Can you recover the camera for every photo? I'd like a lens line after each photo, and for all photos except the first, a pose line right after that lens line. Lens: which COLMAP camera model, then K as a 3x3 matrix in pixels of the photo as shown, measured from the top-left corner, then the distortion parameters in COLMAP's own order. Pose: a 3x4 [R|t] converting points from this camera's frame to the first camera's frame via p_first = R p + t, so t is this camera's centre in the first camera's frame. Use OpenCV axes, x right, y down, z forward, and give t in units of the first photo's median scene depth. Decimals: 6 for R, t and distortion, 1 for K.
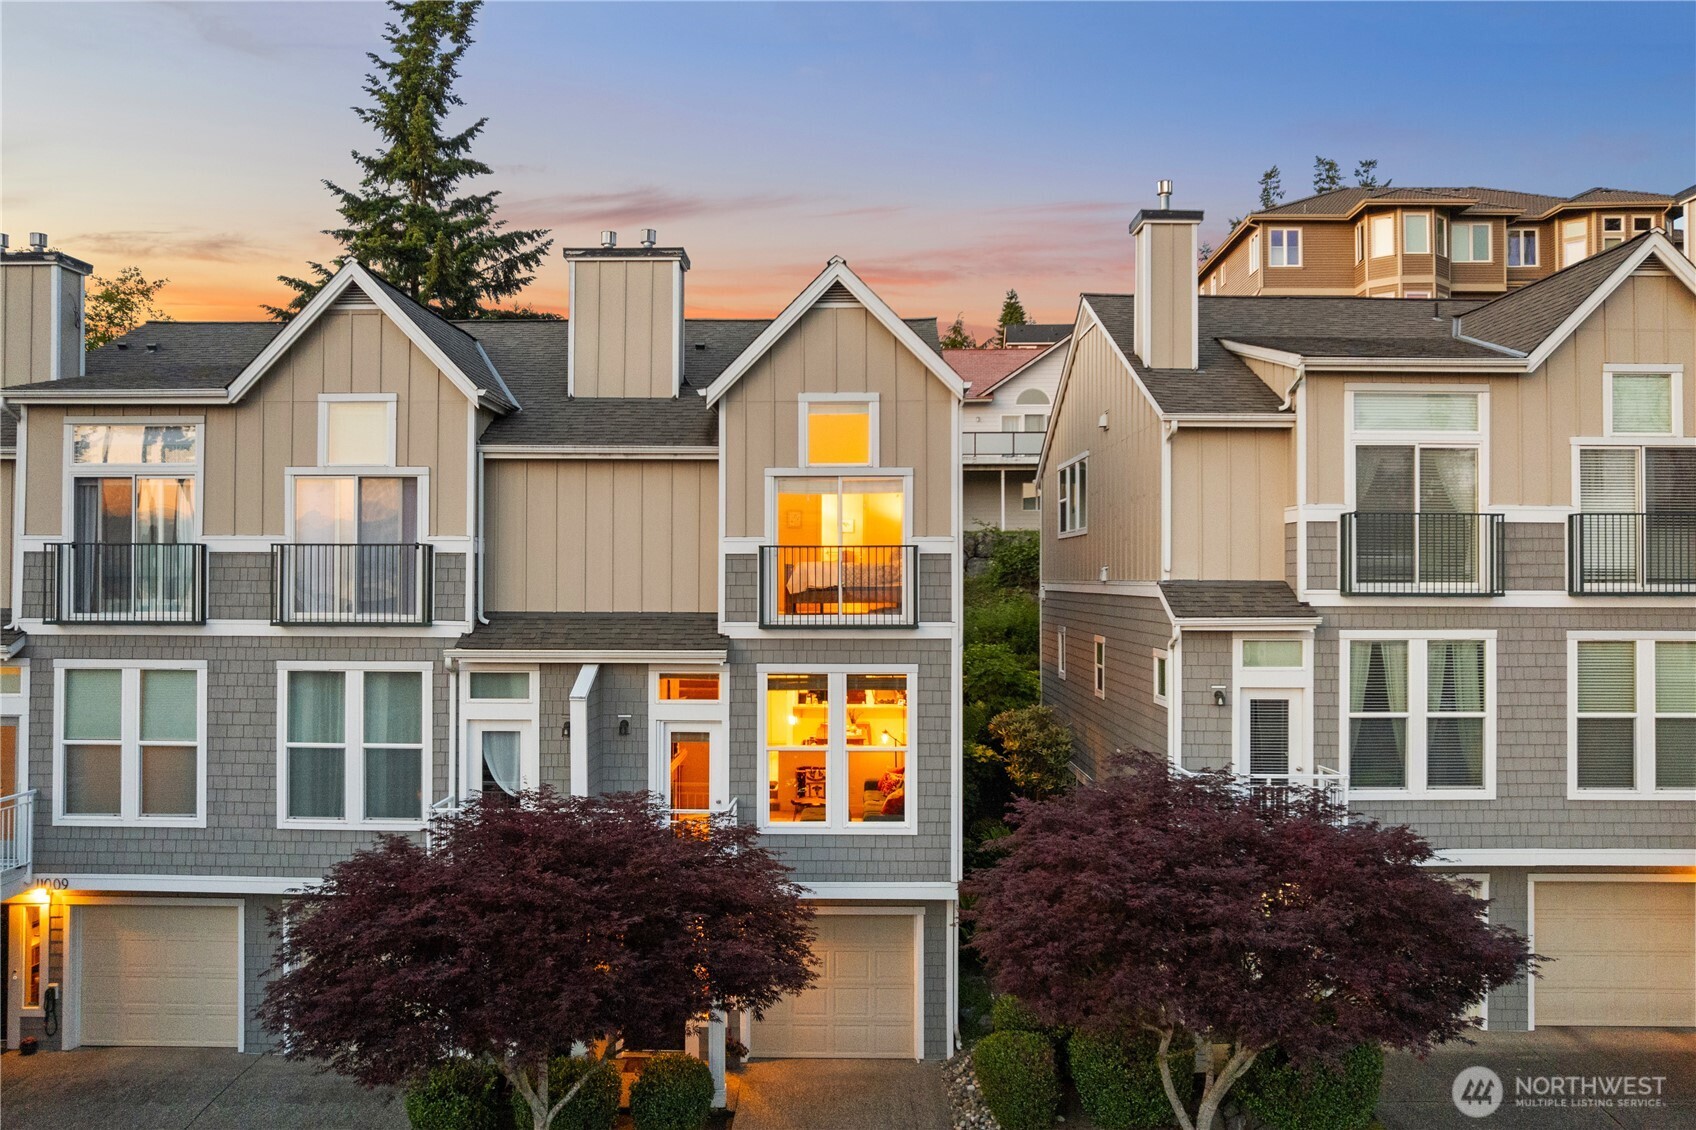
lens RADIAL K [[1078.3, 0, 924.6], [0, 1078.3, 568.2], [0, 0, 1]] dist [-0.041439, 0.026647]
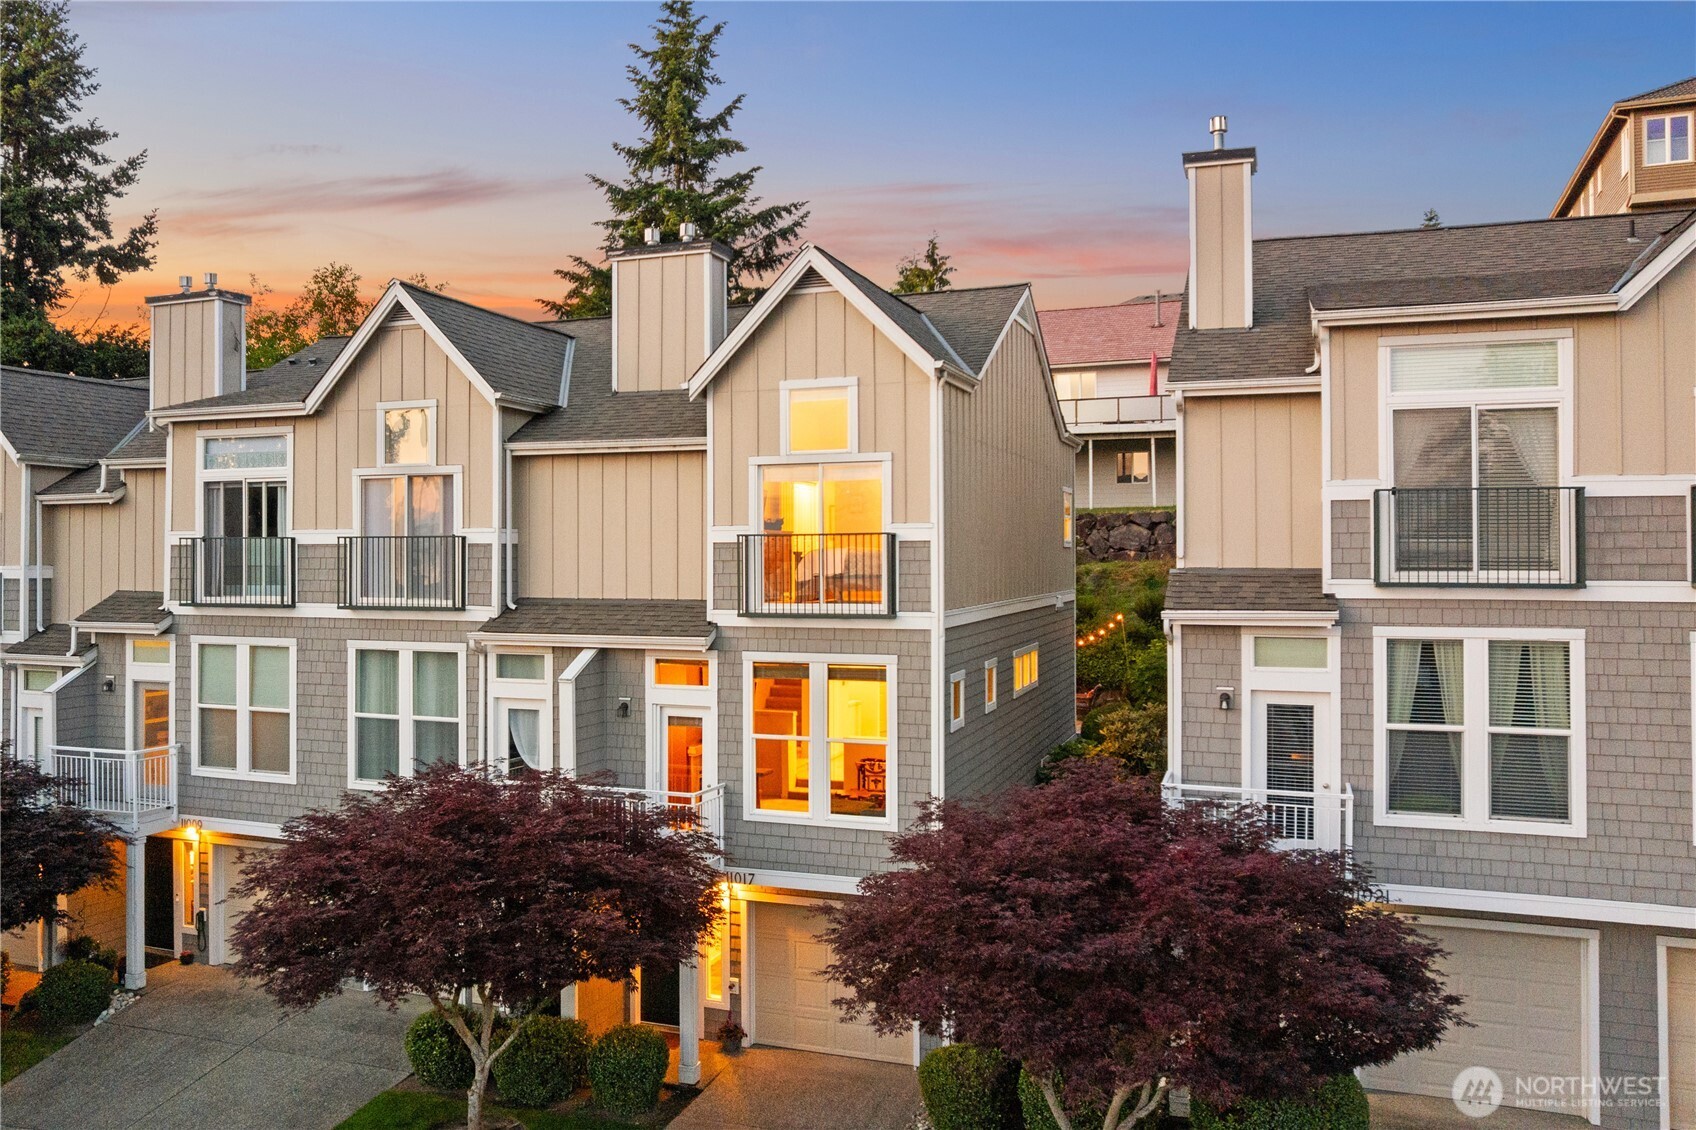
lens RADIAL K [[1171.5, 0, 846.5], [0, 1171.5, 550.9], [0, 0, 1]] dist [-0.023418, 0.008687]
pose [[0.951666, -0.004841, -0.307096, 0.272558], [0.005543, 0.999984, 0.001413, -0.006351], [0.307084, -0.003046, 0.951678, -0.014988]]
